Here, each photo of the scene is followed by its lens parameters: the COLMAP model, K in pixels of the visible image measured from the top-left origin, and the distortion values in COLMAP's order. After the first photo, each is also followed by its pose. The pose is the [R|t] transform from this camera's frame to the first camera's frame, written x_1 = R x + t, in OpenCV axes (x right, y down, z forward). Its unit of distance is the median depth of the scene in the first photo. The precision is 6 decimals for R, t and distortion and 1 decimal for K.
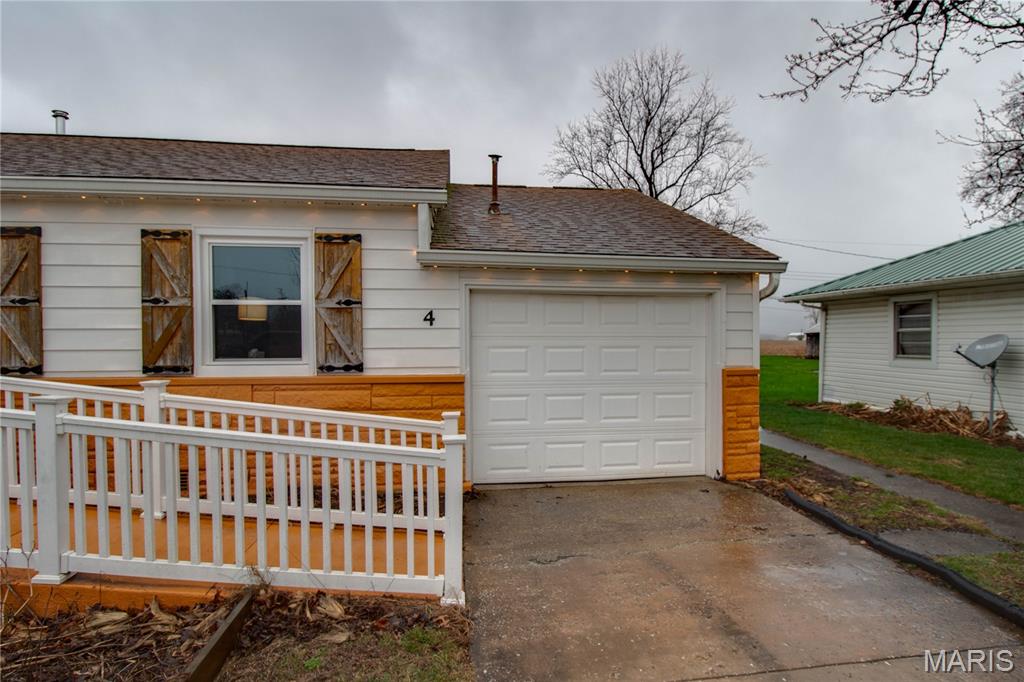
lens RADIAL K [[485.2, 0, 511.9], [0, 485.2, 345.5], [0, 0, 1]] dist [-0.002319, -0.000988]
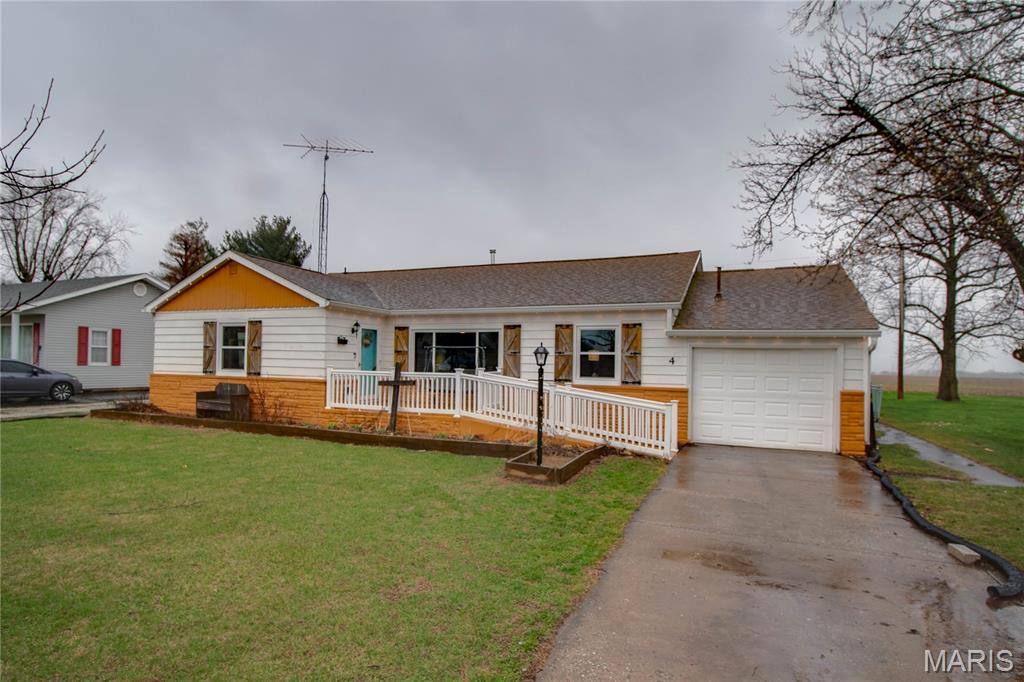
lens RADIAL K [[485.2, 0, 516.4], [0, 485.2, 364.3], [0, 0, 1]] dist [-0.002319, -0.000988]
pose [[0.849338, 0.016564, -0.527589, 0.377125], [-0.029625, 0.999428, -0.016313, 0.014019], [0.527017, 0.029485, 0.849343, -1.183361]]
